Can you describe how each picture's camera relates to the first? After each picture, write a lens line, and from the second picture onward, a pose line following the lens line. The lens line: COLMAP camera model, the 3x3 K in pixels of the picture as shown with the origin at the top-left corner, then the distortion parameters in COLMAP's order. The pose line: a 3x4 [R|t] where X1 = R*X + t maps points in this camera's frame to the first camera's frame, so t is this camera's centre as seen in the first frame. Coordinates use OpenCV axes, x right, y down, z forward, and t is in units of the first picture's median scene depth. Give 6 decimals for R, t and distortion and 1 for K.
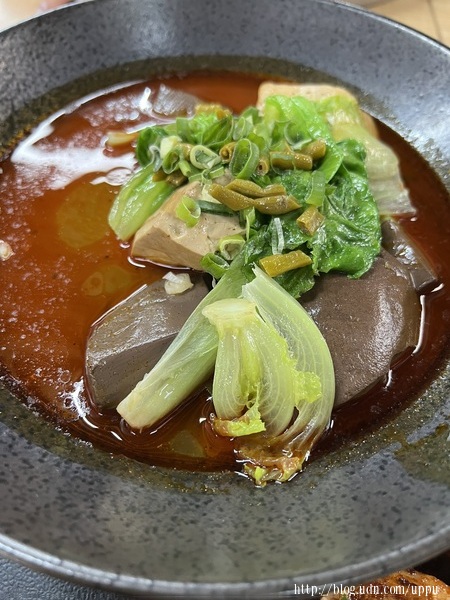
lens RADIAL K [[451.5, 0, 225.8], [0, 451.5, 297.5], [0, 0, 1]] dist [0.009520, -0.014140]
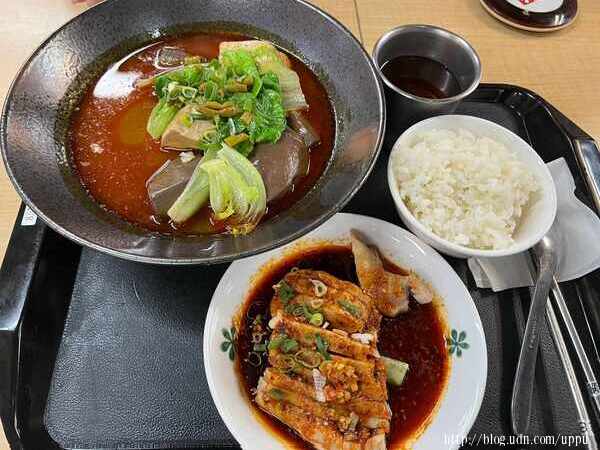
lens RADIAL K [[451.5, 0, 301.1], [0, 451.5, 229.2], [0, 0, 1]] dist [0.009520, -0.014140]
pose [[0.985860, -0.140240, 0.091719, 0.166030], [0.133657, 0.988232, 0.074384, 0.209806], [-0.101071, -0.061073, 0.993003, -1.092607]]
